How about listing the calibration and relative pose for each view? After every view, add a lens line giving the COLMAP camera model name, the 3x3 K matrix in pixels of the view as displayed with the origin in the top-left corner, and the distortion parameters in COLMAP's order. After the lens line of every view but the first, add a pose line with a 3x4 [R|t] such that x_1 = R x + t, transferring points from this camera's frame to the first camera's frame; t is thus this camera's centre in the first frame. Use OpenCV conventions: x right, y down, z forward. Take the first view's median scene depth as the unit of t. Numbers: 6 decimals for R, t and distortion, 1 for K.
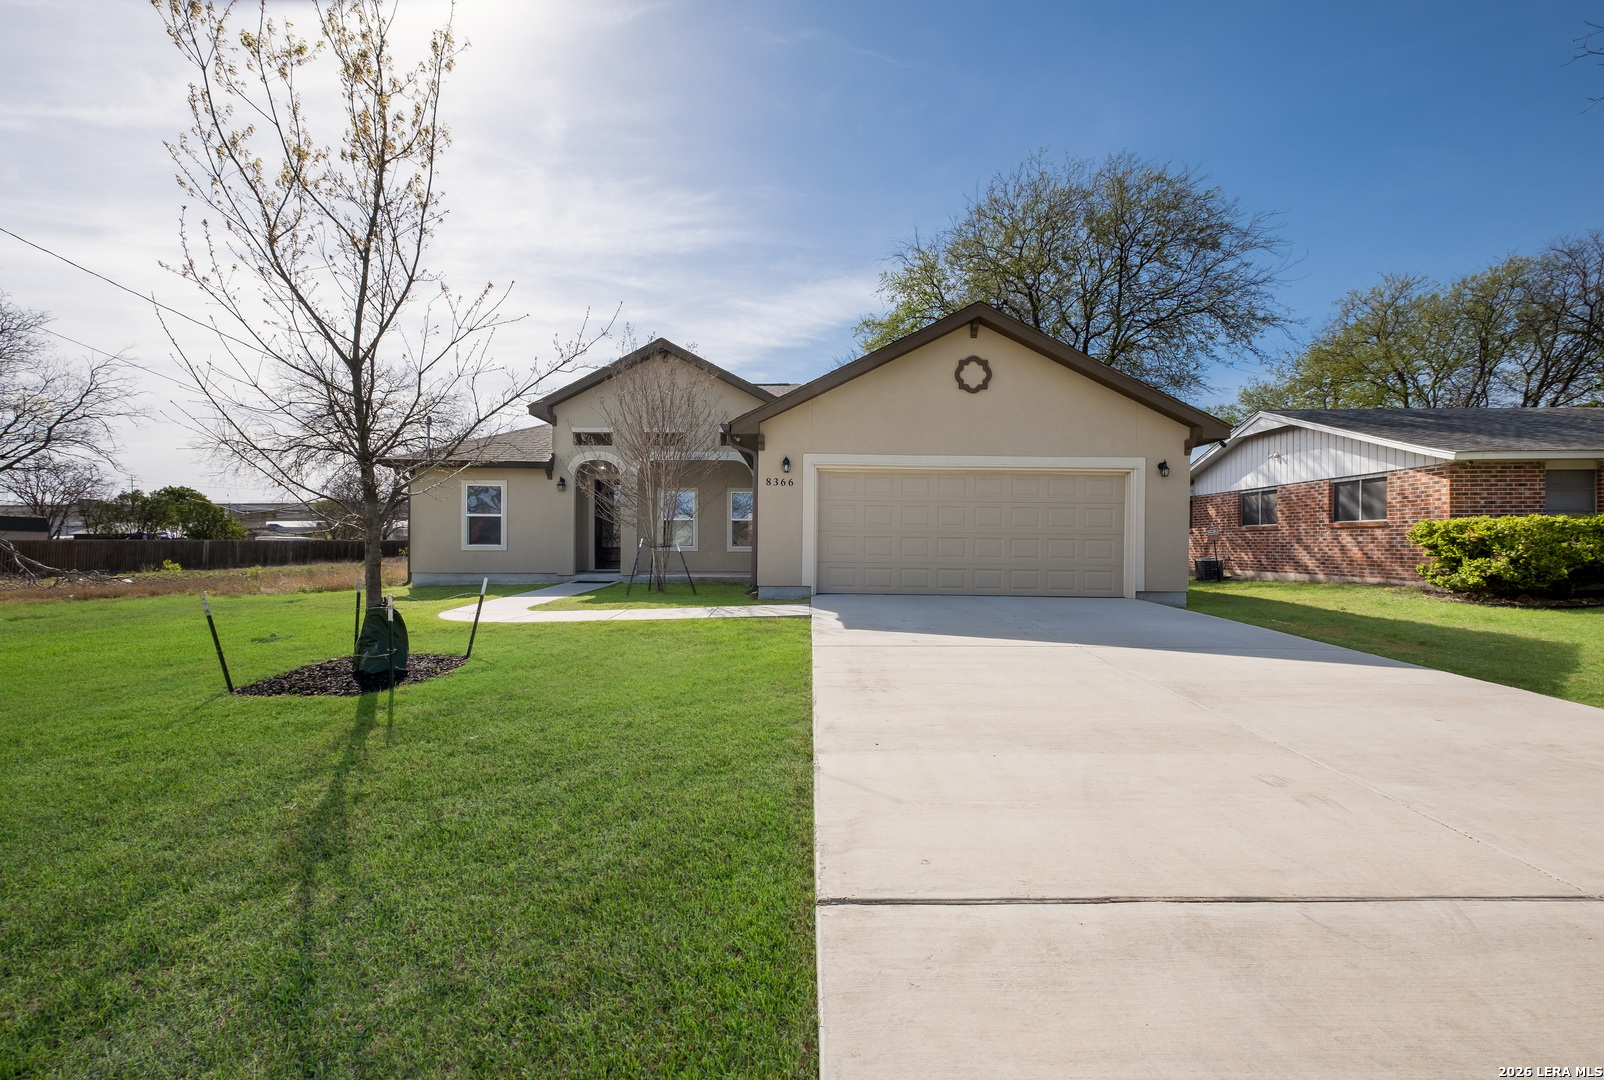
lens RADIAL K [[696.7, 0, 816.3], [0, 696.7, 546.3], [0, 0, 1]] dist [0.005590, -0.000721]
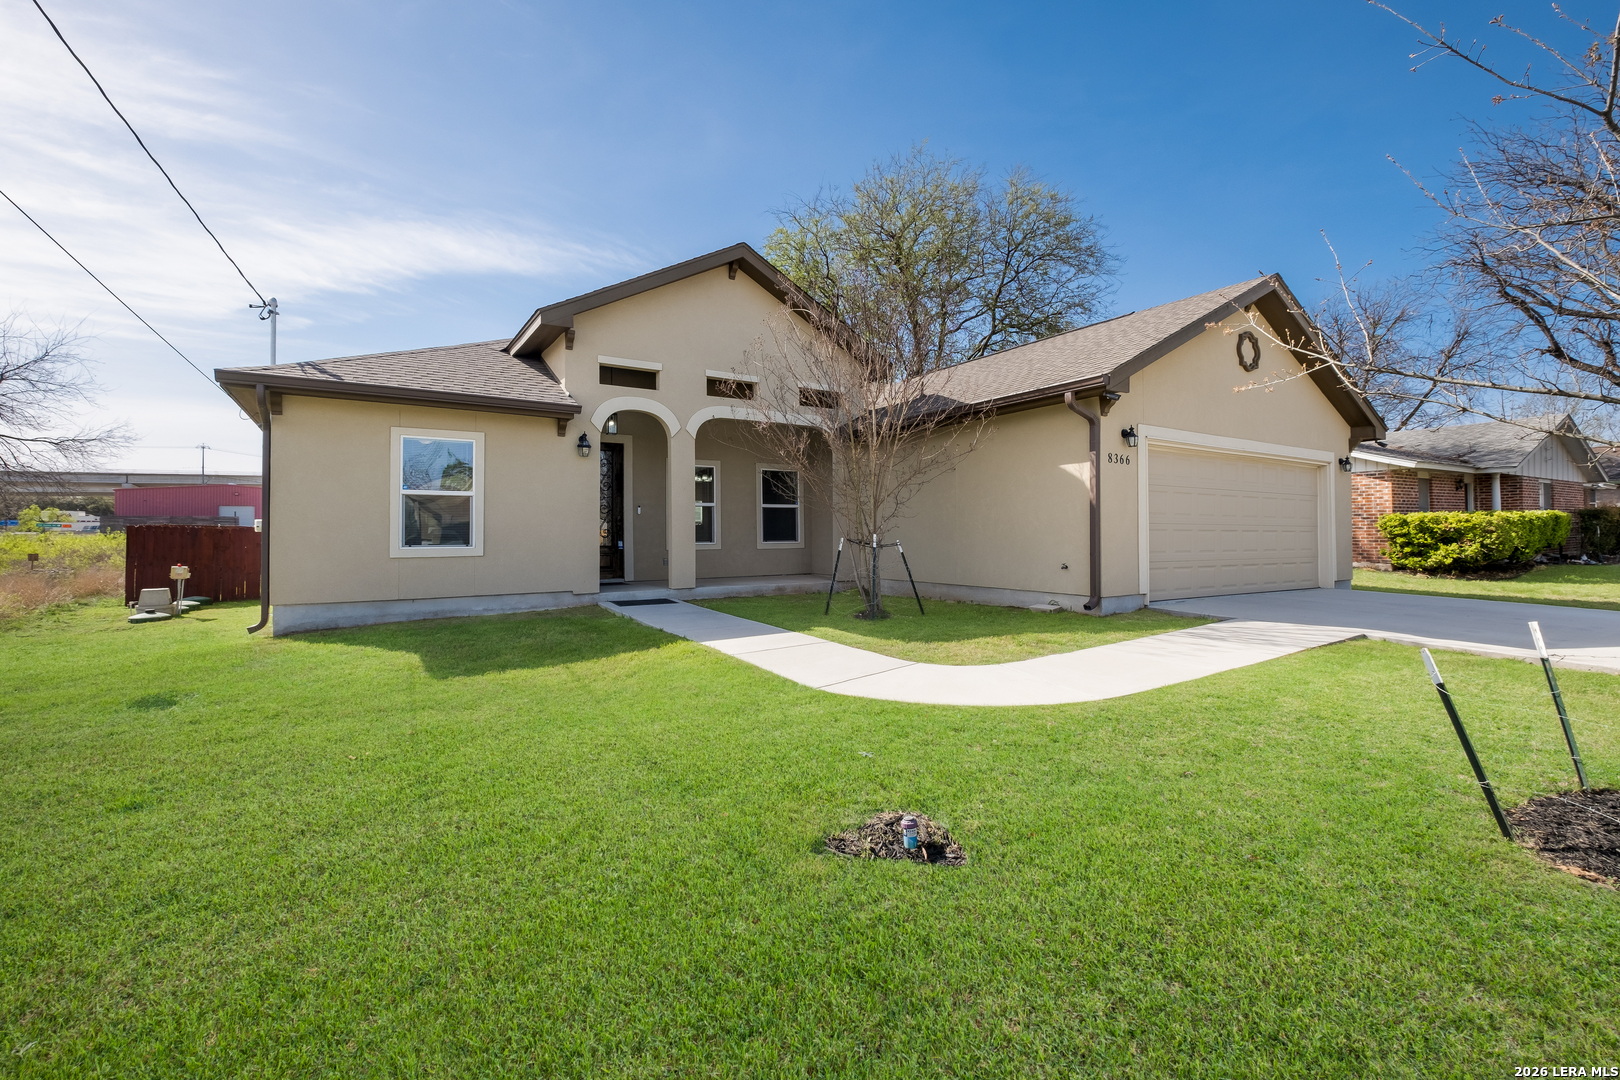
lens RADIAL K [[705.1, 0, 808.4], [0, 705.1, 526.1], [0, 0, 1]] dist [0.004361, -0.000926]
pose [[0.845429, -0.002751, 0.534081, -0.540568], [0.008715, 0.999925, -0.008646, -0.011058], [-0.534017, 0.011964, 0.845389, 0.379791]]
